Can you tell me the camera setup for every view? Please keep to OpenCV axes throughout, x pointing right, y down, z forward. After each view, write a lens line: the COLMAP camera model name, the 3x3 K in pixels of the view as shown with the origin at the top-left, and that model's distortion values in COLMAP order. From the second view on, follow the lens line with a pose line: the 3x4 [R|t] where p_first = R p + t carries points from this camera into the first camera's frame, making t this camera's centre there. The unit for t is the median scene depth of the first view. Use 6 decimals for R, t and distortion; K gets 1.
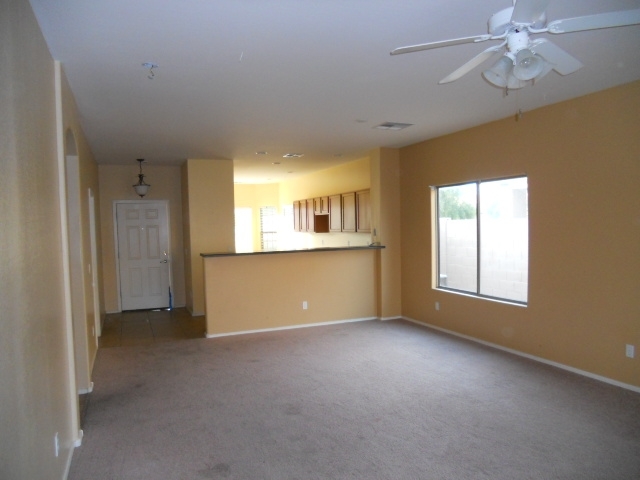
lens RADIAL K [[479.7, 0, 321.7], [0, 479.7, 252.0], [0, 0, 1]] dist [-0.064354, 0.003015]
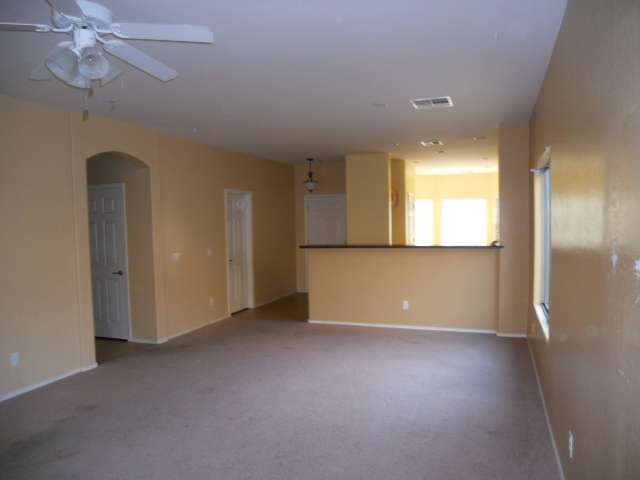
lens RADIAL K [[479.7, 0, 321.7], [0, 479.7, 252.0], [0, 0, 1]] dist [-0.064354, 0.003015]
pose [[0.739006, 0.054289, -0.671508, 0.443329], [-0.039641, 0.998525, 0.037102, -0.019078], [0.672532, -0.000799, 0.740068, 0.191256]]
